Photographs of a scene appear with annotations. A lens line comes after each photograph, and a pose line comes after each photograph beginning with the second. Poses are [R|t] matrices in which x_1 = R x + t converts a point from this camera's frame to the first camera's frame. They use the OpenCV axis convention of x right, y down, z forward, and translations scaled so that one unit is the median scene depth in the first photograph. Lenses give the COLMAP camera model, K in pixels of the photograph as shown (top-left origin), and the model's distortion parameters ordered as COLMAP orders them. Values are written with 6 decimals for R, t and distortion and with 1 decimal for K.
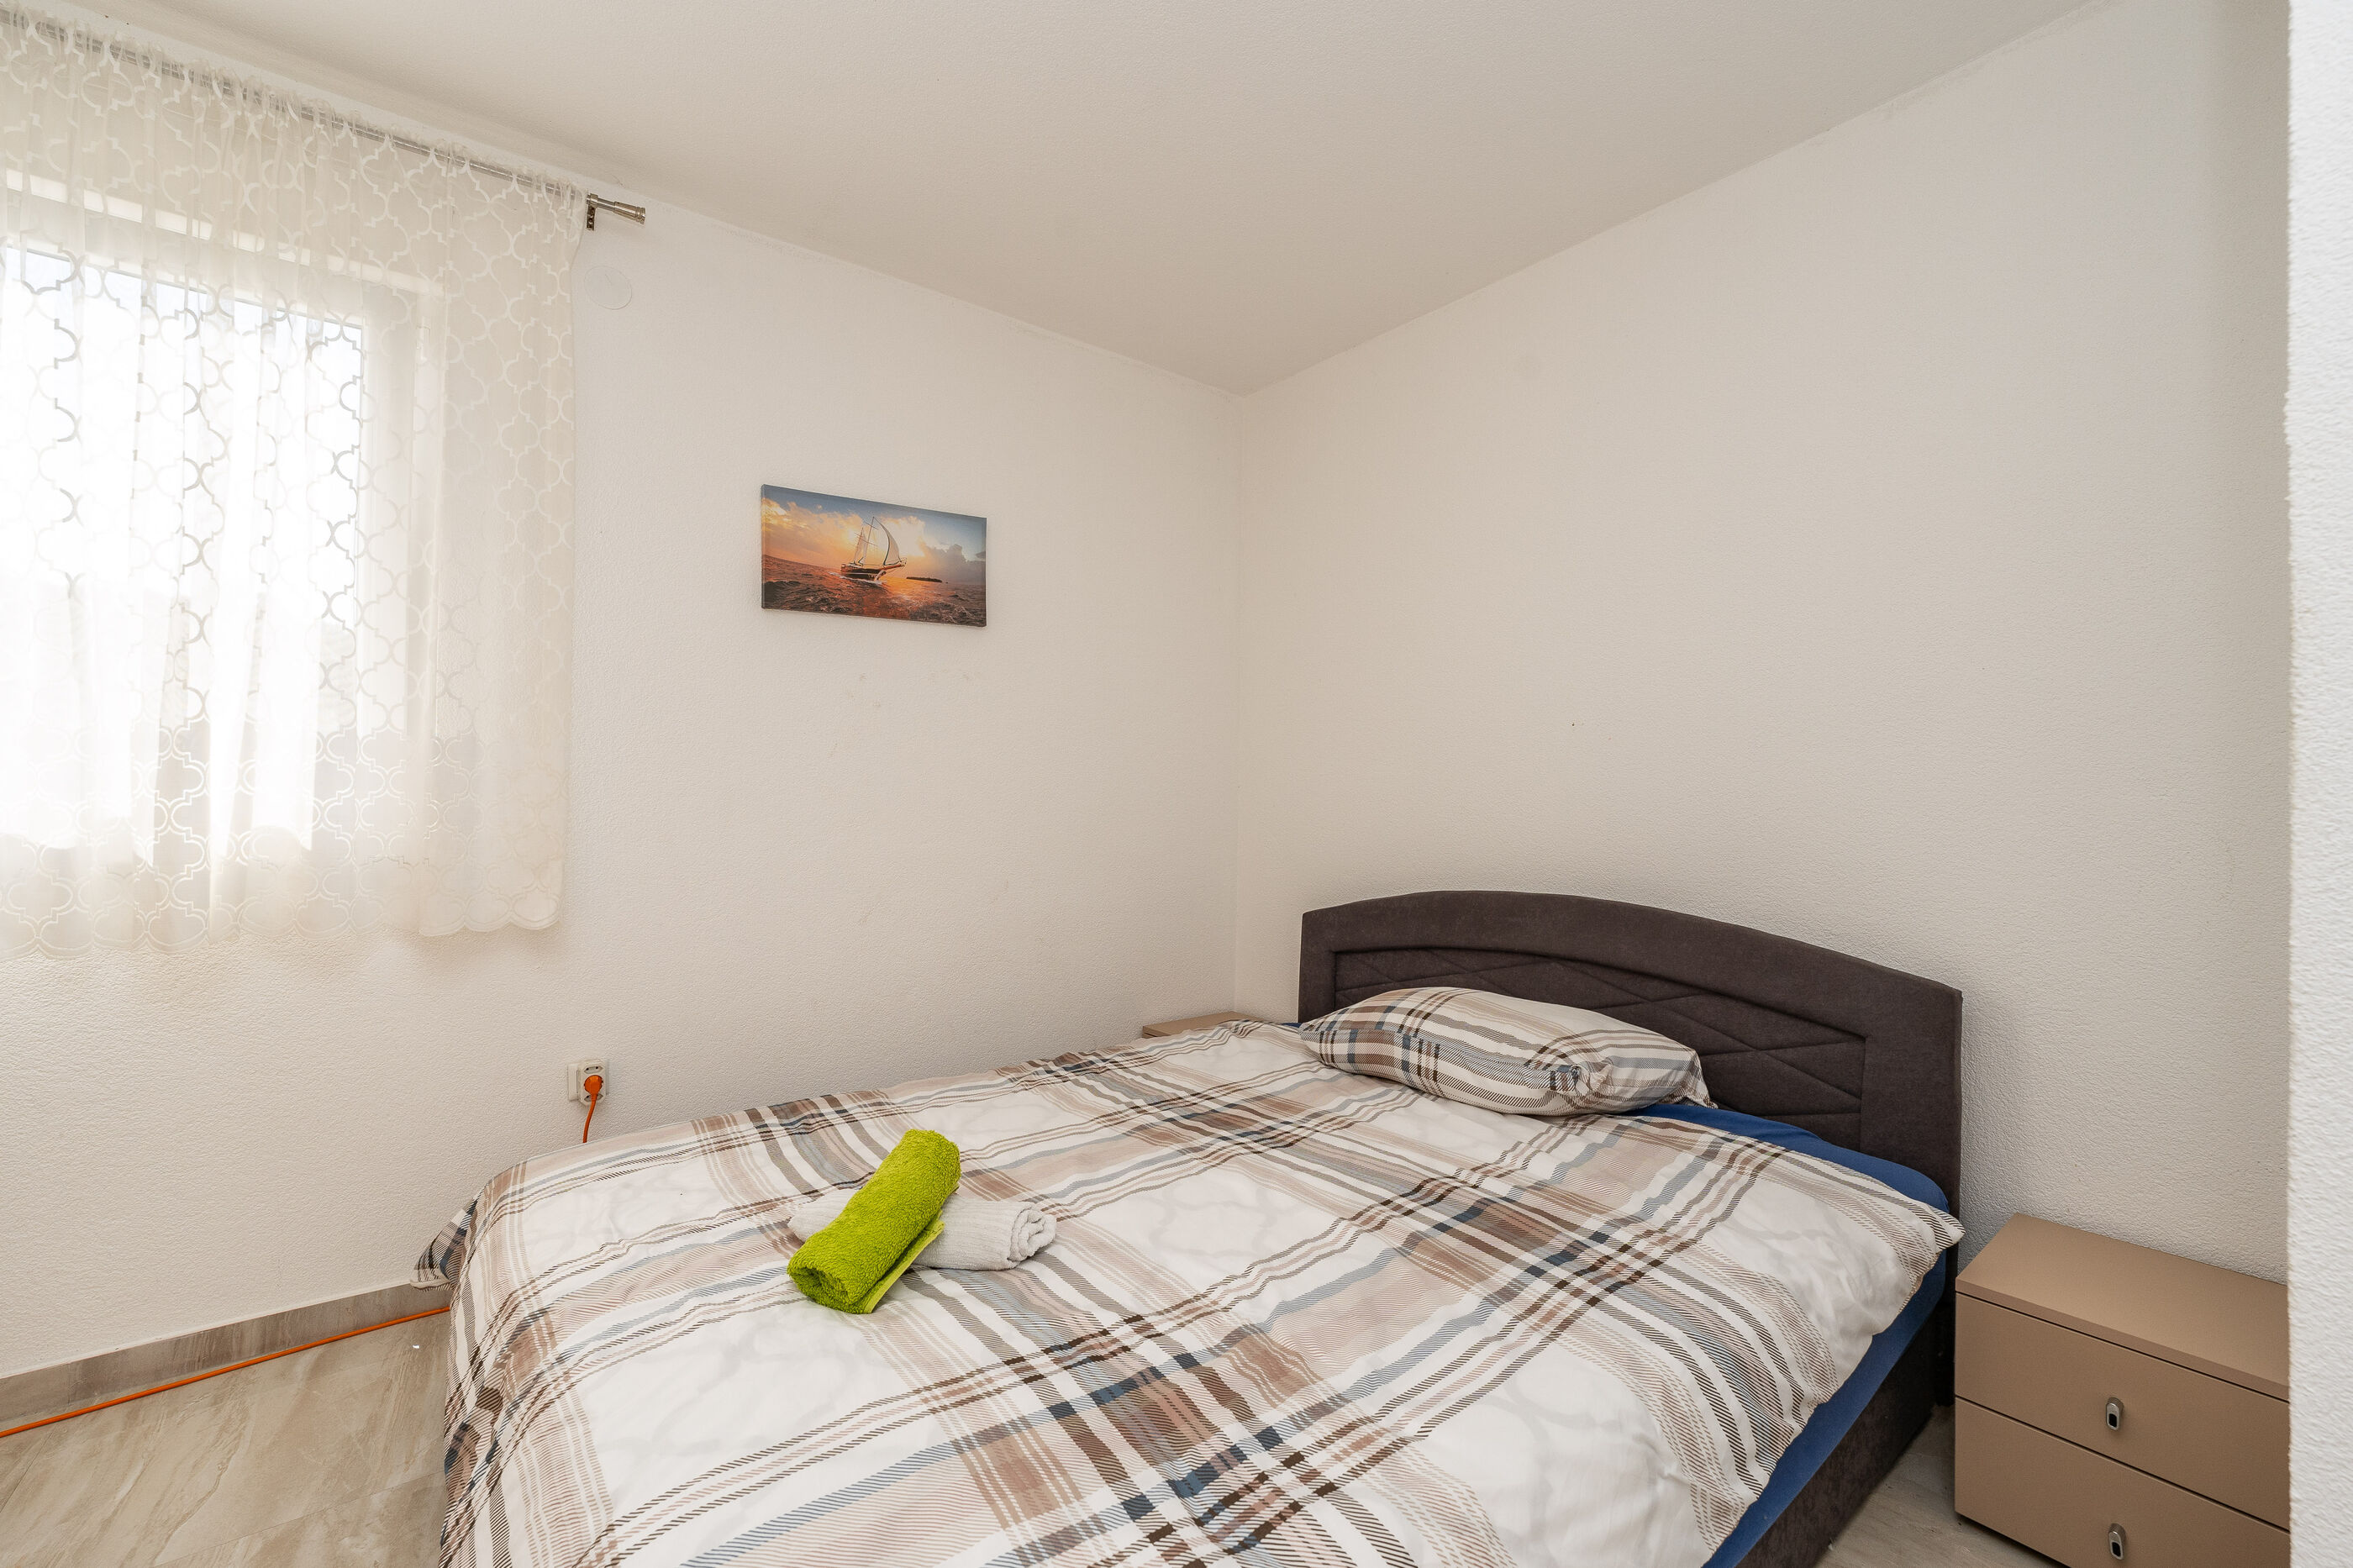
lens RADIAL K [[973.1, 0, 1138.6], [0, 973.1, 791.5], [0, 0, 1]] dist [-0.027500, 0.007177]
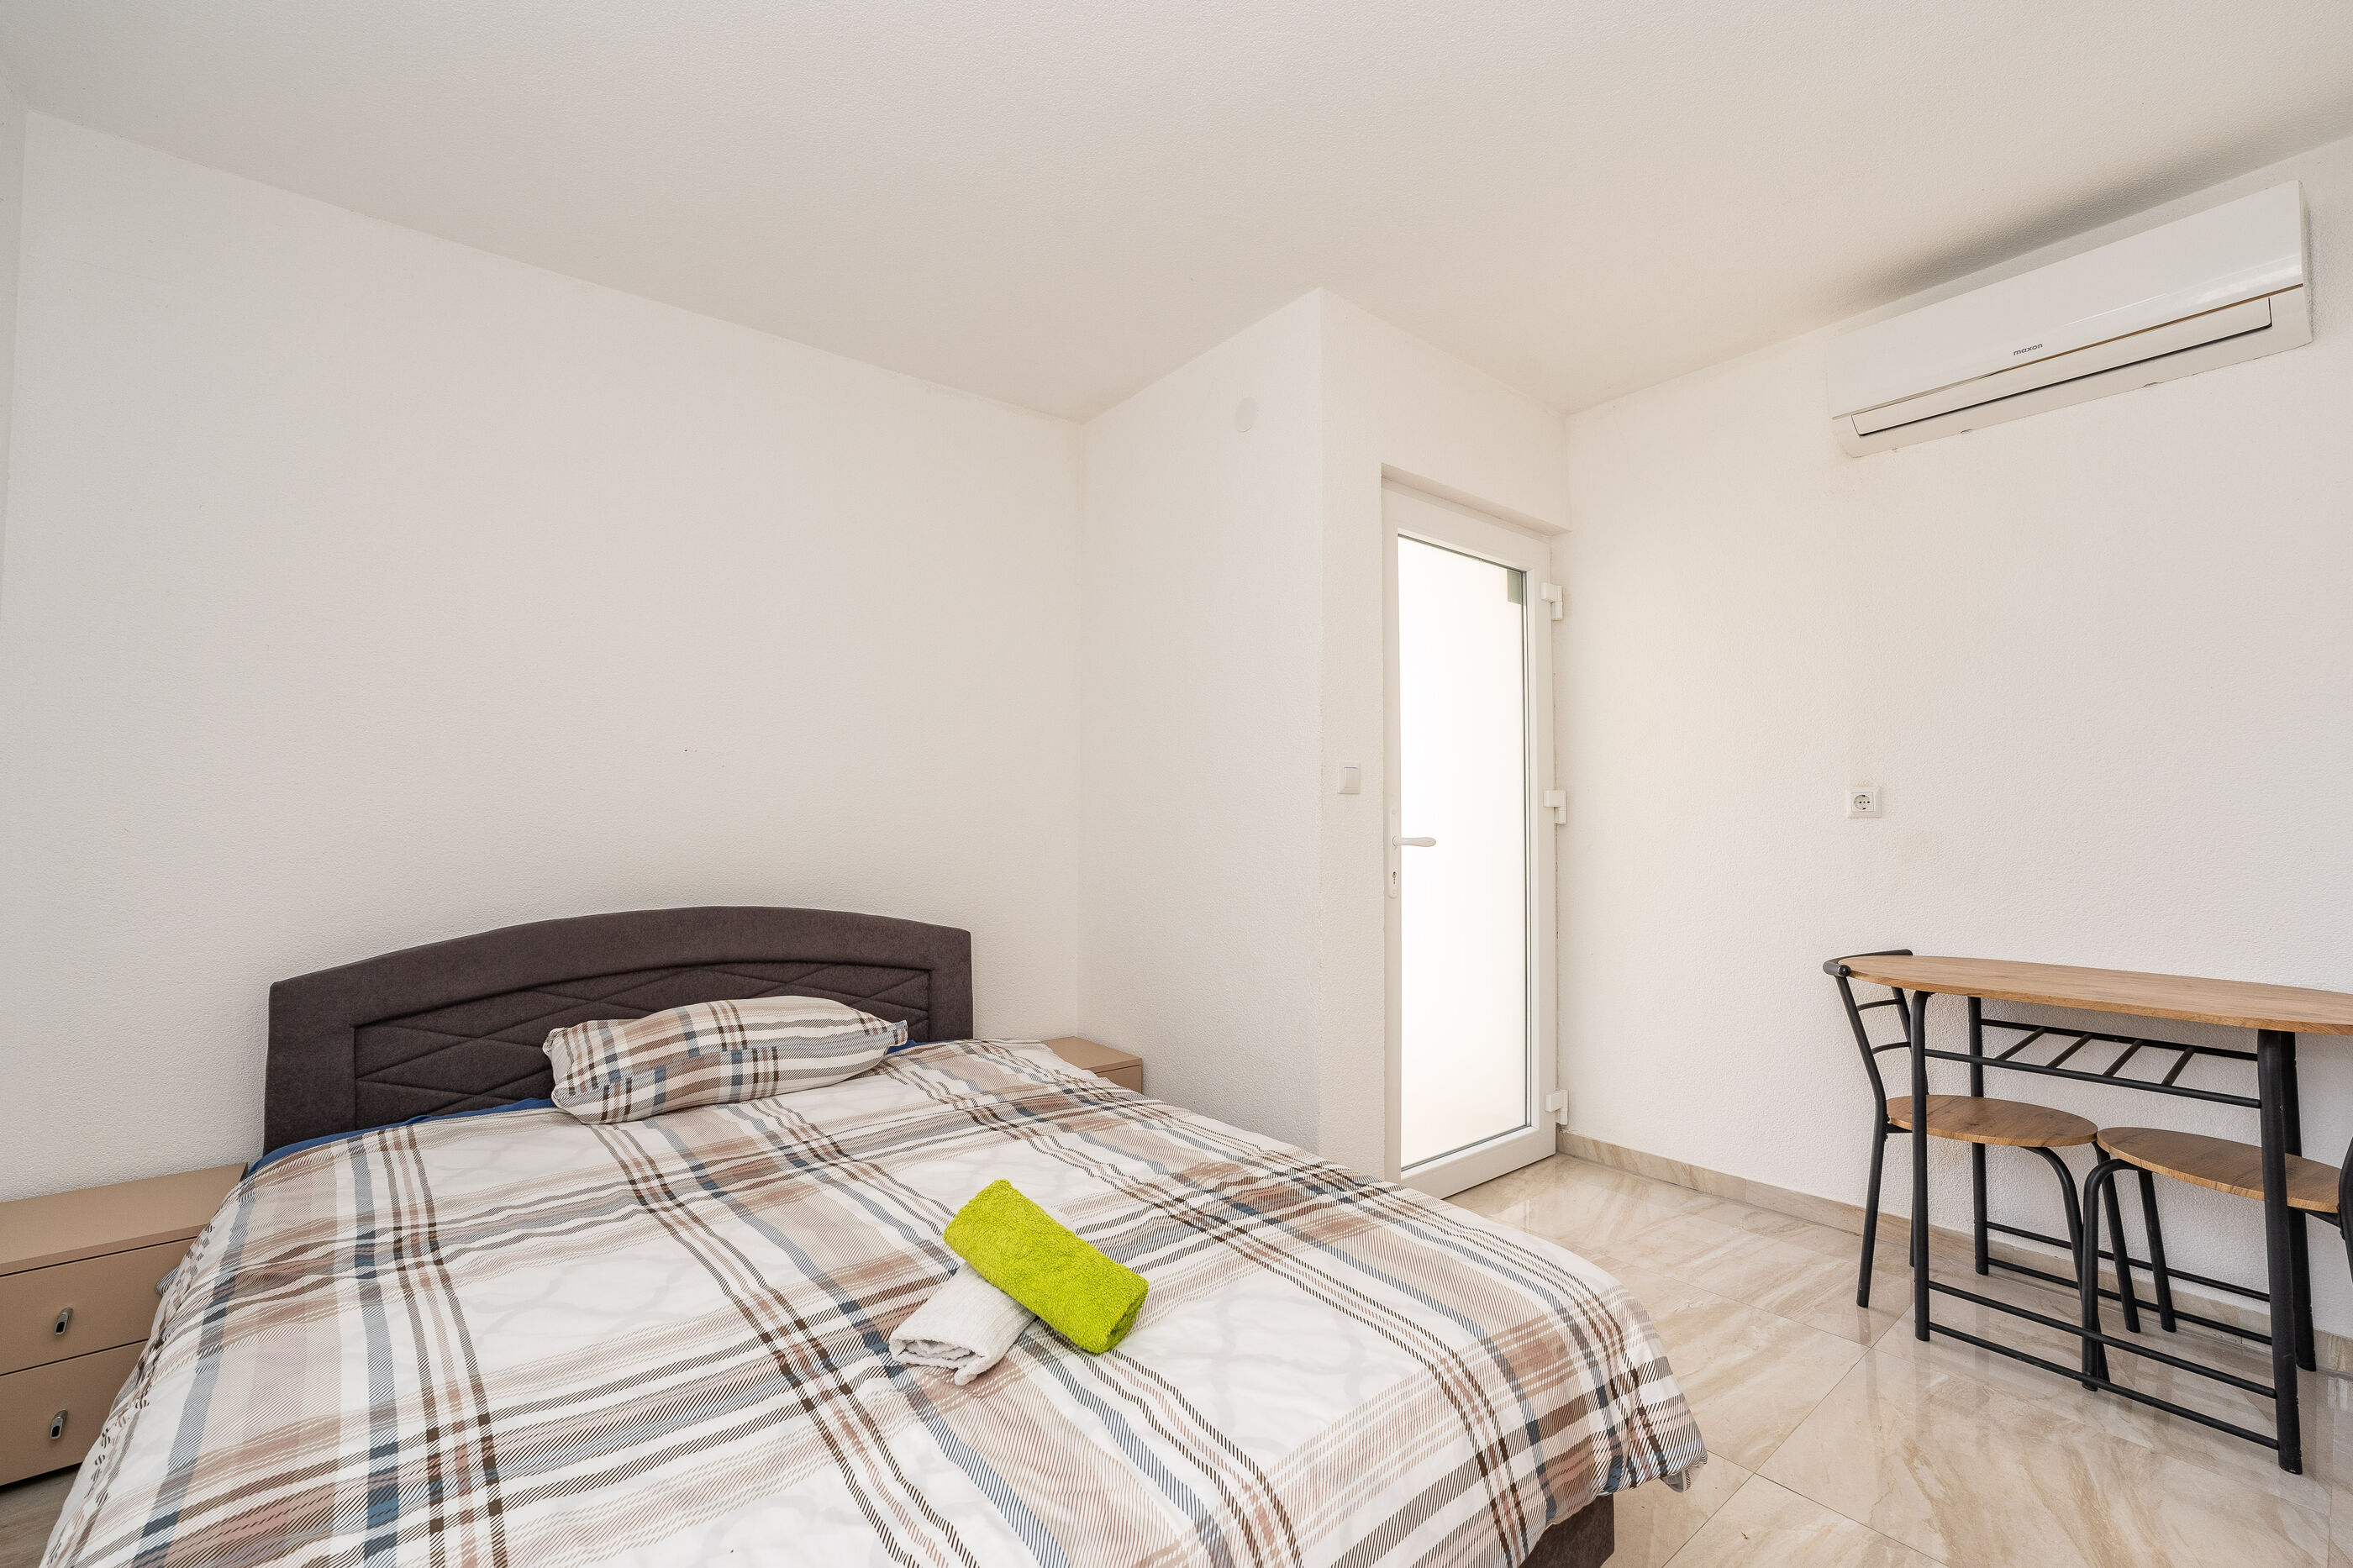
lens RADIAL K [[973.1, 0, 1174.5], [0, 973.1, 781.5], [0, 0, 1]] dist [-0.027500, 0.007177]
pose [[-0.035901, 0.036891, 0.998674, -0.832663], [-0.018184, 0.999129, -0.037562, -0.005838], [-0.999190, -0.019509, -0.035198, 0.610535]]
